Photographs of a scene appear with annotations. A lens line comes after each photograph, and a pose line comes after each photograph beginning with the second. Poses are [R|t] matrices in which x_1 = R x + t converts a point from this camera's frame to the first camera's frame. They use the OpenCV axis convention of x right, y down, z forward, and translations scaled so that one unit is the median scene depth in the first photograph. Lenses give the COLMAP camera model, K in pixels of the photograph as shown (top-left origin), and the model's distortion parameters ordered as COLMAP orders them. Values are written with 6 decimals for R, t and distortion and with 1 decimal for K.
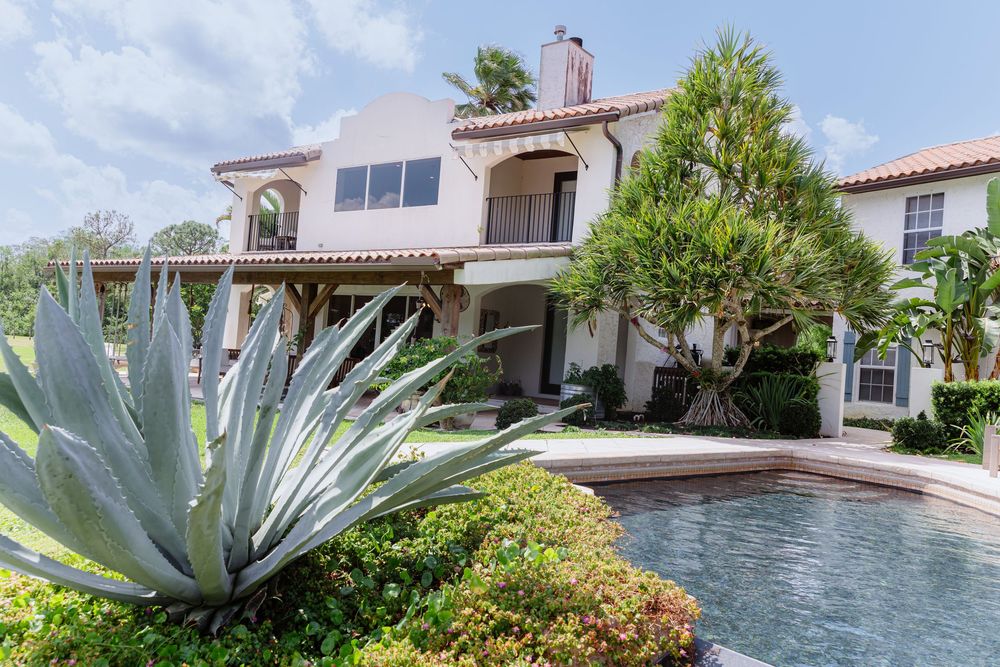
lens RADIAL K [[793.2, 0, 500.0], [0, 793.2, 333.5], [0, 0, 1]] dist [0.047574, -0.002925]
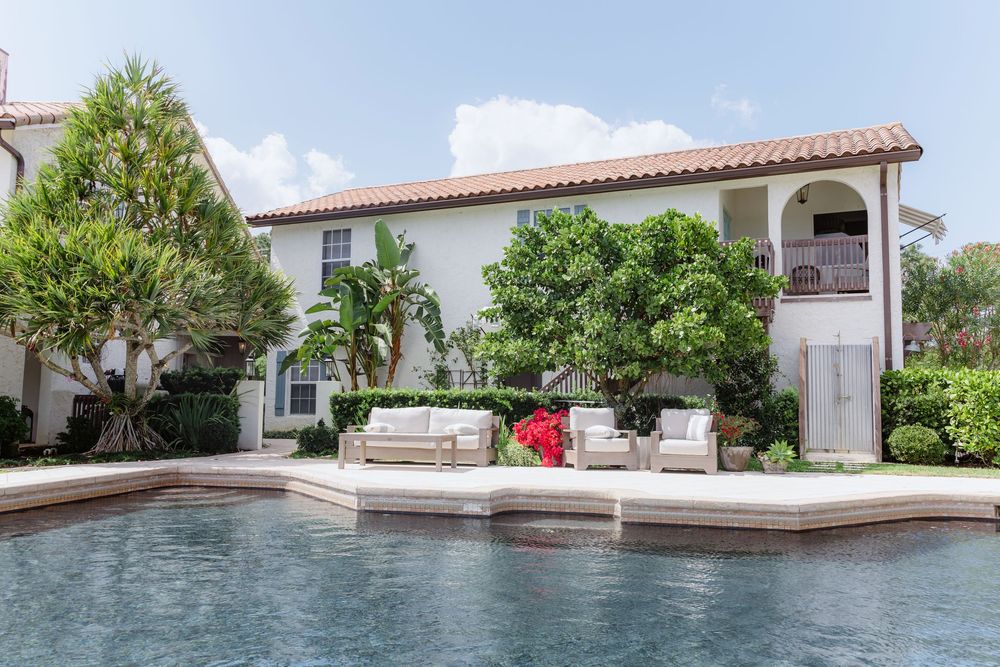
lens RADIAL K [[793.8, 0, 500.0], [0, 793.8, 333.5], [0, 0, 1]] dist [0.000101, 0.000959]
pose [[0.816964, -0.019304, 0.576365, 0.081792], [0.035532, 0.999226, -0.016898, 0.003517], [-0.575593, 0.034284, 0.817018, -0.067002]]
